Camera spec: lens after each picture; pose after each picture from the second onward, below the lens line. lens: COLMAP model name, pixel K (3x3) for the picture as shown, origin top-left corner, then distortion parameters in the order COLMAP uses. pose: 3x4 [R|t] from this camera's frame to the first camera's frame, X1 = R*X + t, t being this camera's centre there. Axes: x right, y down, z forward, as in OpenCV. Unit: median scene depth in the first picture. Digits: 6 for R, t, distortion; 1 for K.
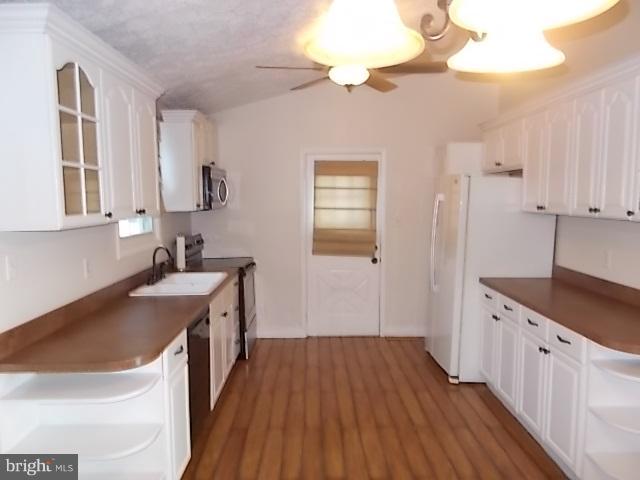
lens RADIAL K [[481.4, 0, 320.8], [0, 481.4, 236.0], [0, 0, 1]] dist [-0.007629, -0.007990]
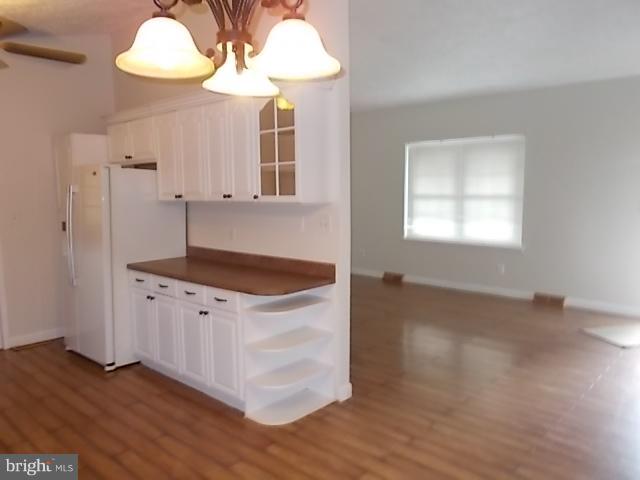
lens RADIAL K [[481.4, 0, 320.8], [0, 481.4, 236.0], [0, 0, 1]] dist [-0.007629, -0.007990]
pose [[0.683407, -0.086868, 0.724850, -0.143421], [0.077029, 0.995933, 0.046731, 0.007633], [-0.725962, 0.023899, 0.687319, -0.039429]]
